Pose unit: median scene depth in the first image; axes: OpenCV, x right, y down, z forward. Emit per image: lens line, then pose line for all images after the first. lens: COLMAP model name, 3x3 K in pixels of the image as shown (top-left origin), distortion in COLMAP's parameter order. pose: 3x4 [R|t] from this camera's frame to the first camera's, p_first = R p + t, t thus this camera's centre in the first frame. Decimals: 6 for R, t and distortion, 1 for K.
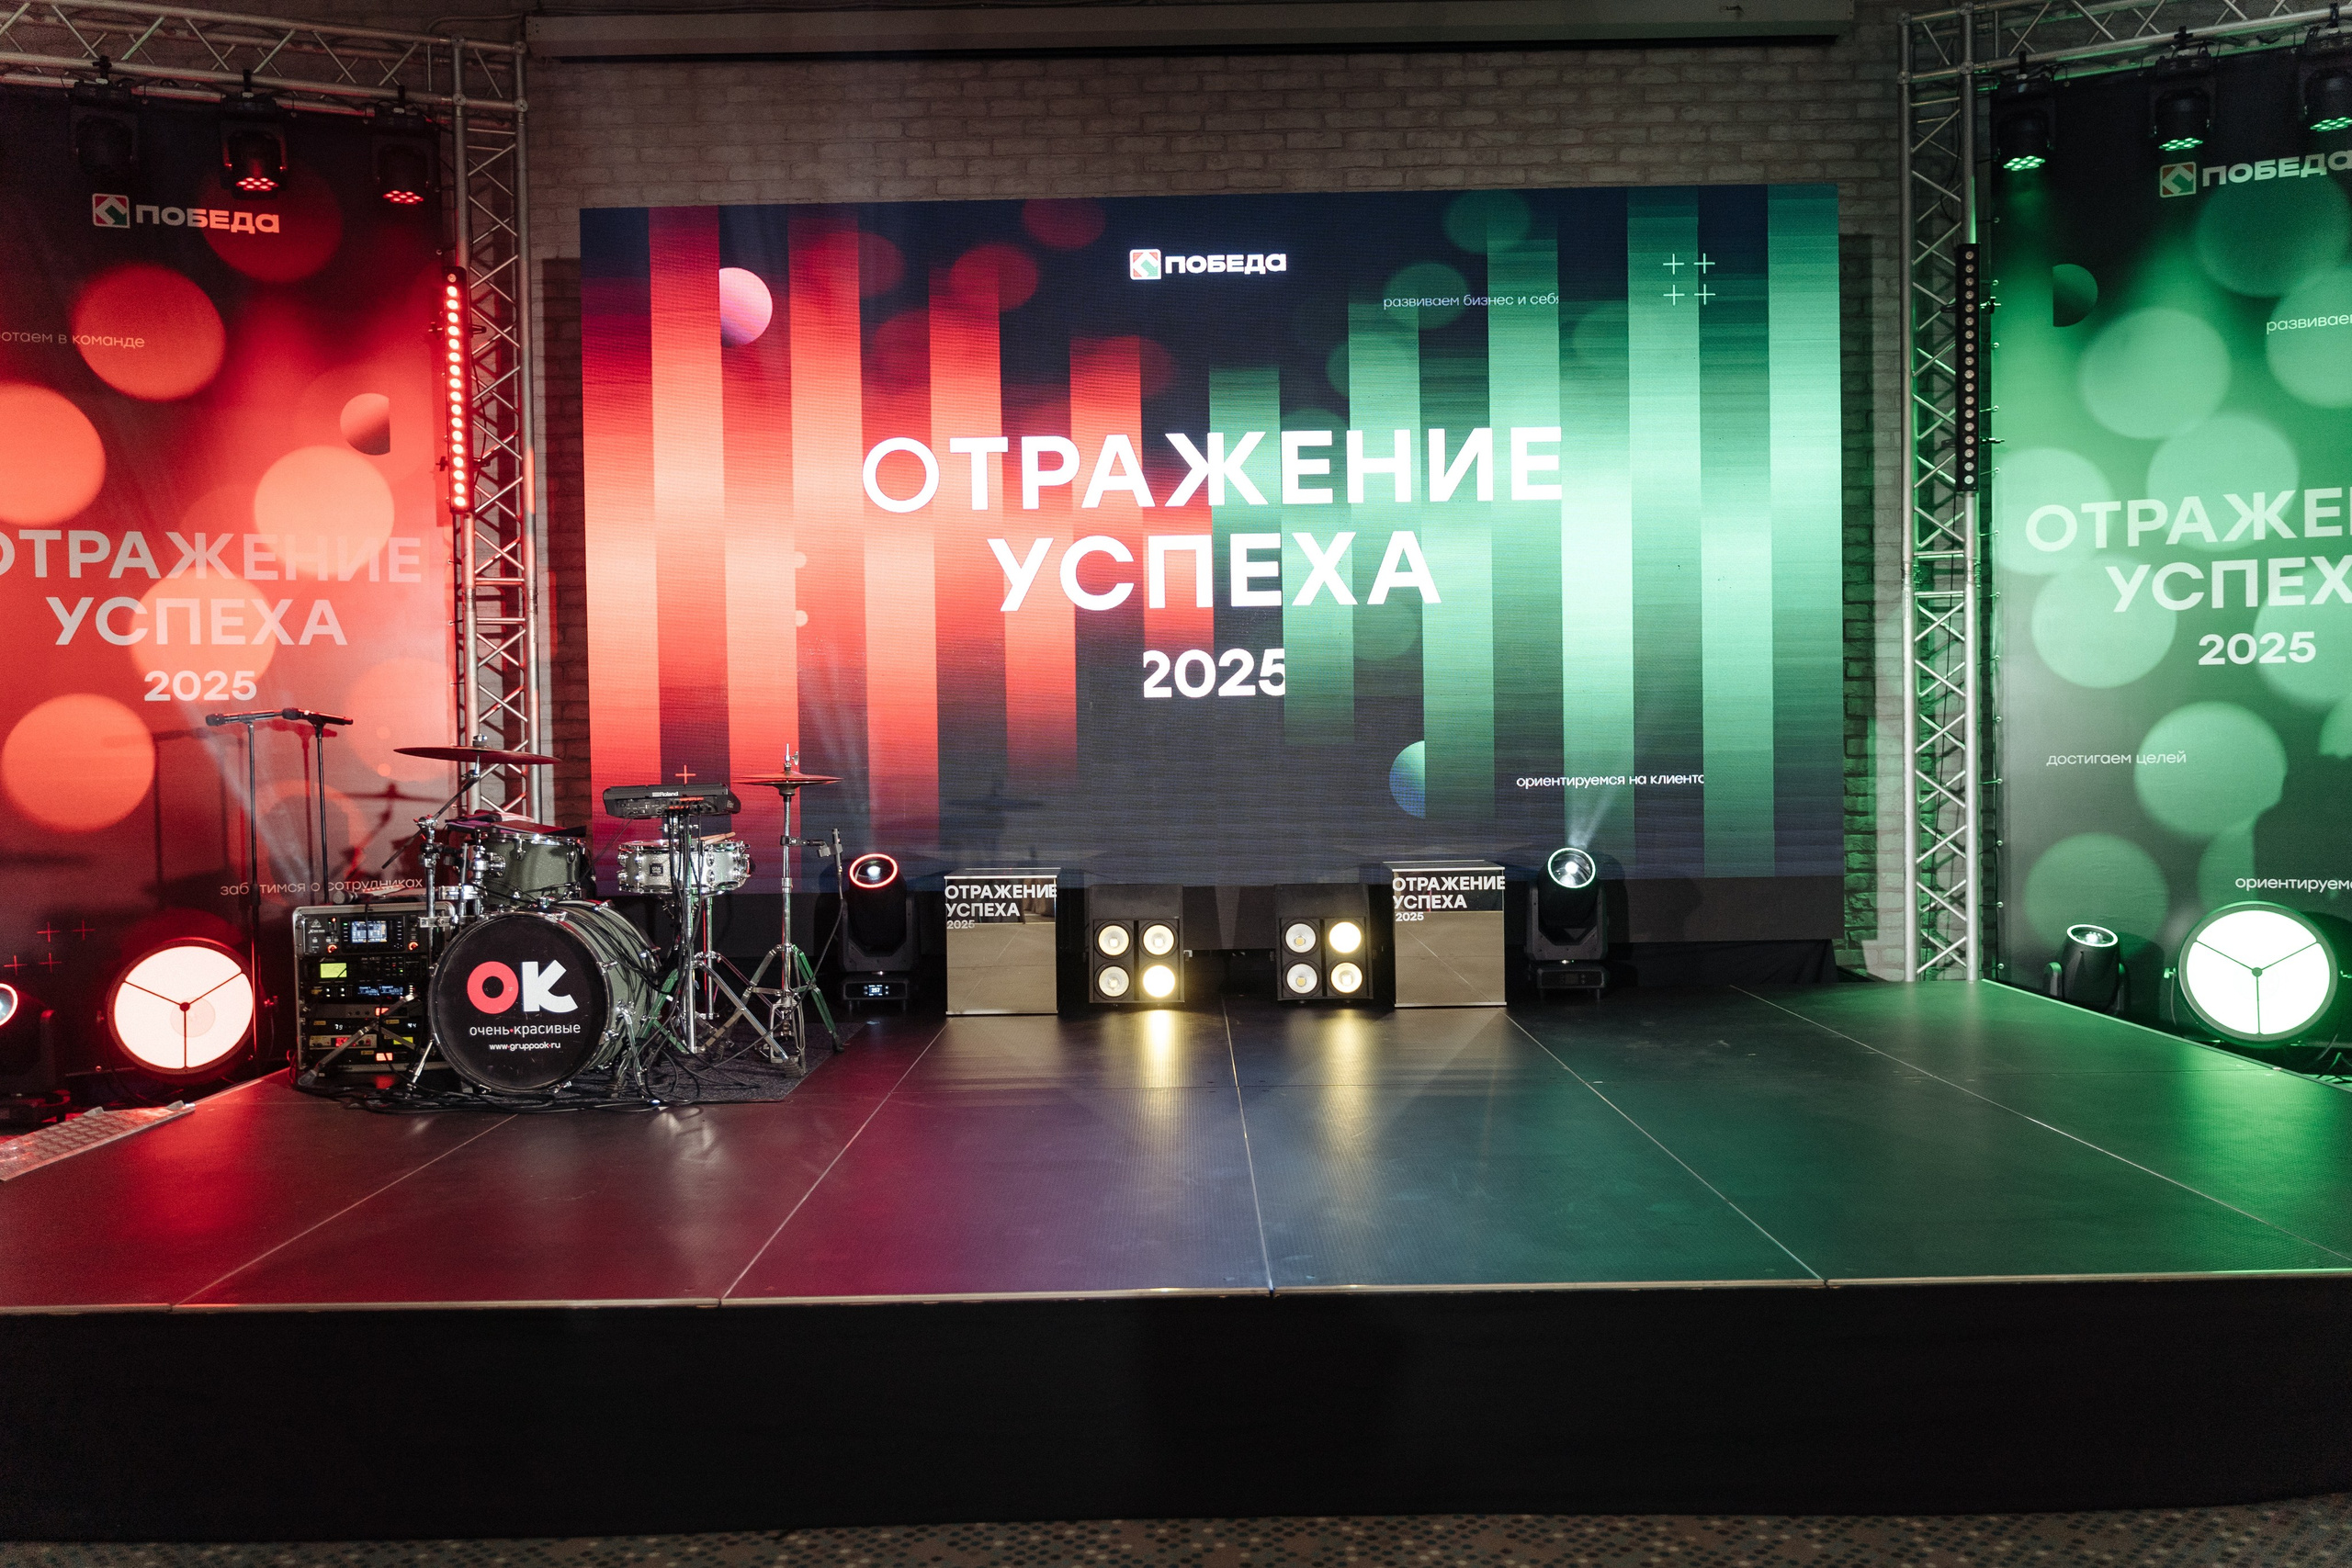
lens RADIAL K [[1881.7, 0, 1172.7], [0, 1881.7, 778.7], [0, 0, 1]] dist [0.008603, -0.020268]
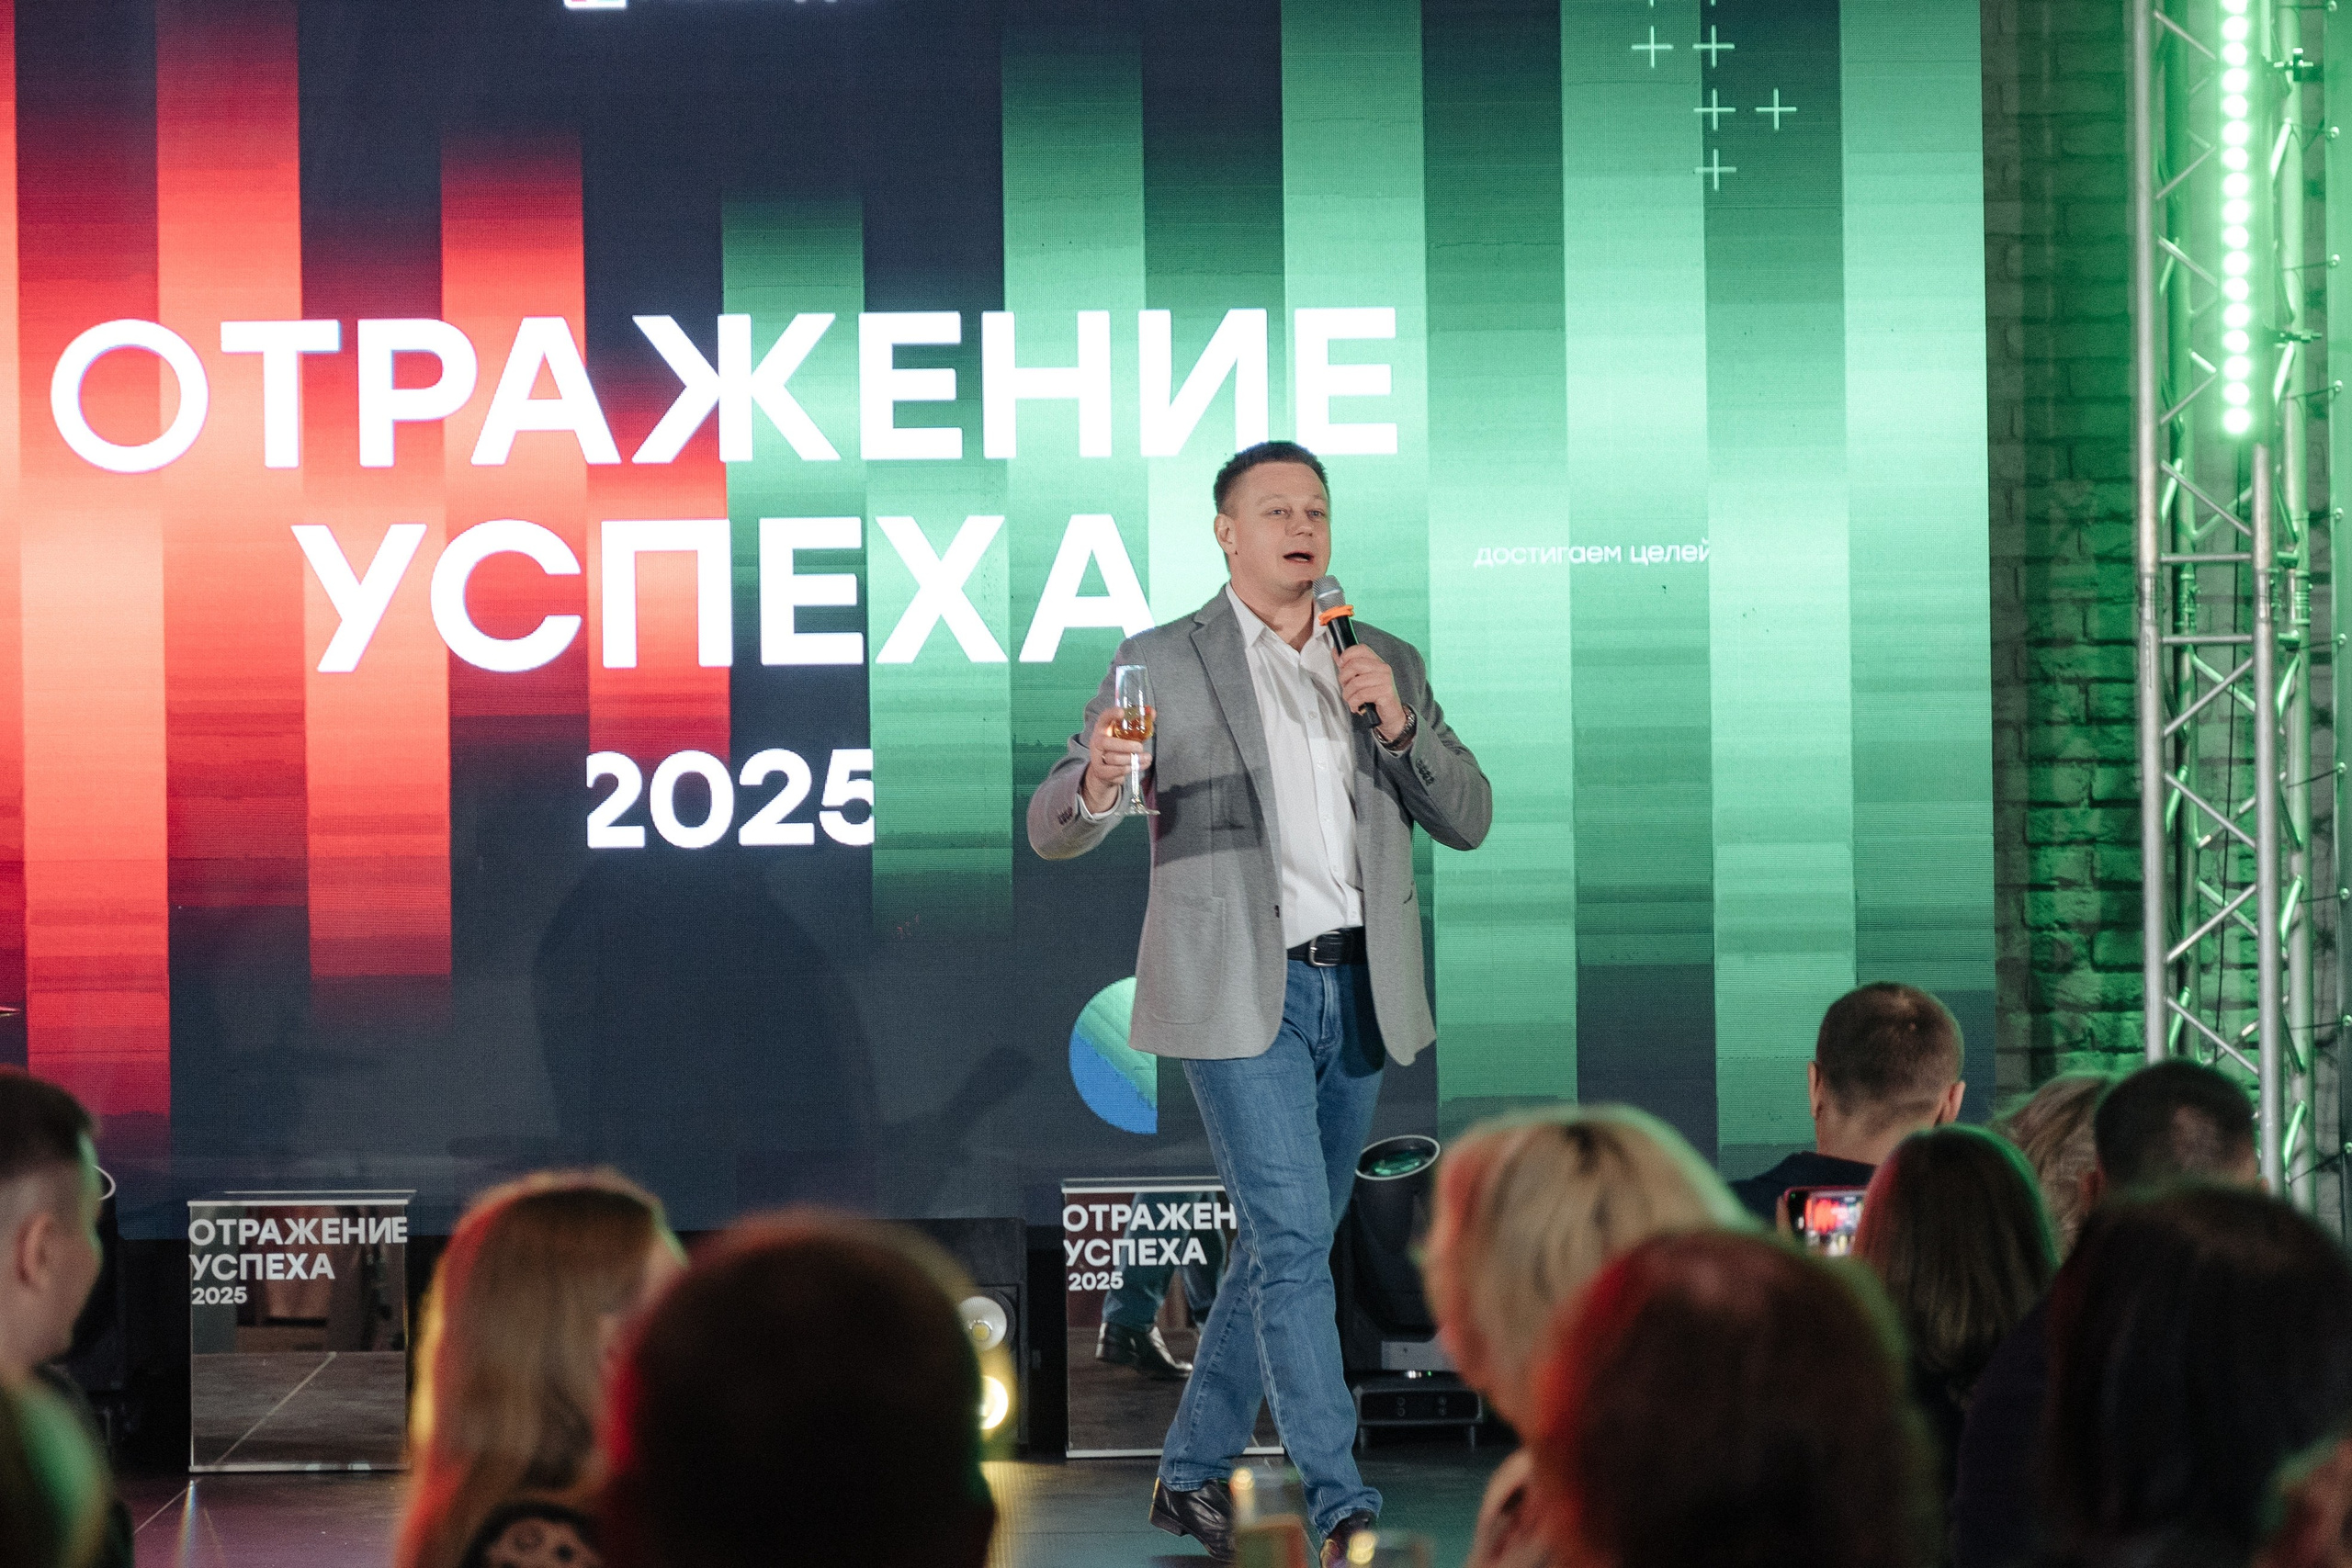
lens RADIAL K [[7862.9, 0, 1296.6], [0, 7862.9, 736.5], [0, 0, 1]] dist [0.071361, 0.000000]
pose [[0.998907, 0.003923, 0.046577, 0.074761], [-0.002311, 0.999398, -0.034617, -0.000993], [-0.046684, 0.034471, 0.998315, -1.081975]]
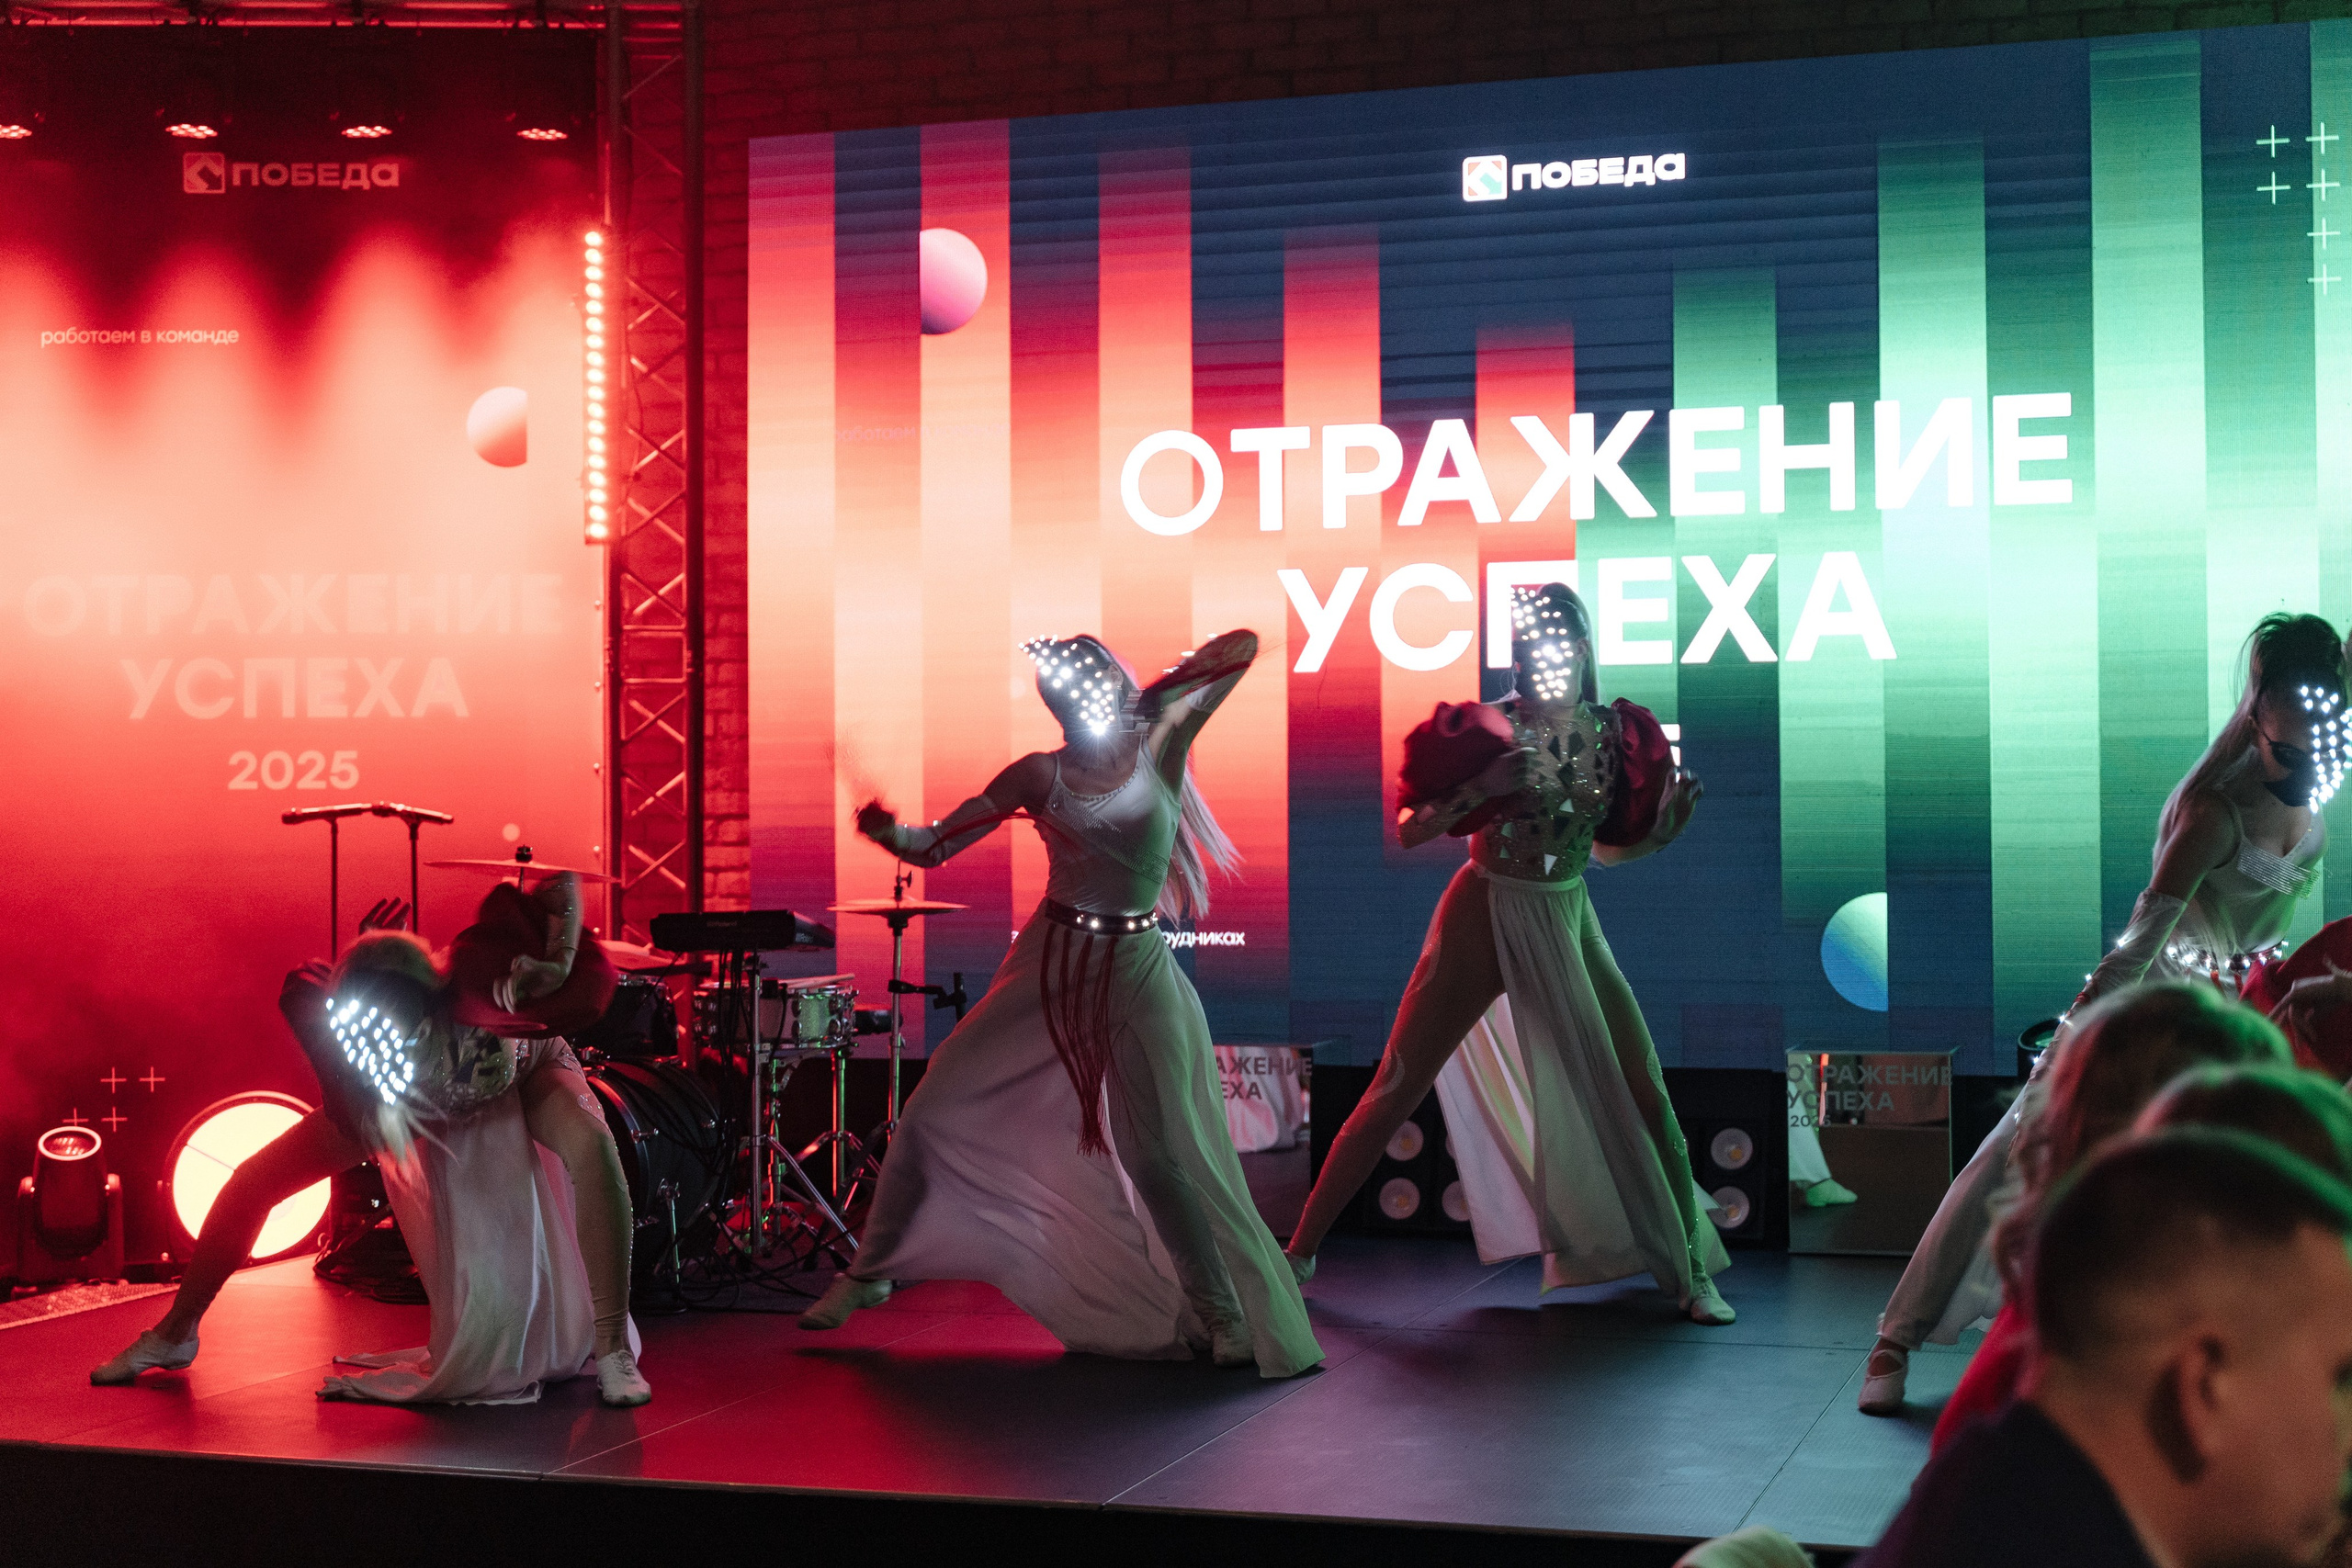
lens RADIAL K [[3448.7, 0, 1198.0], [0, 3448.7, 775.1], [0, 0, 1]] dist [0.001024, 0.000000]
pose [[0.953959, 0.006420, -0.299868, 0.270643], [-0.015687, 0.999471, -0.028506, -0.012406], [0.299526, 0.031897, 0.953555, -0.251598]]
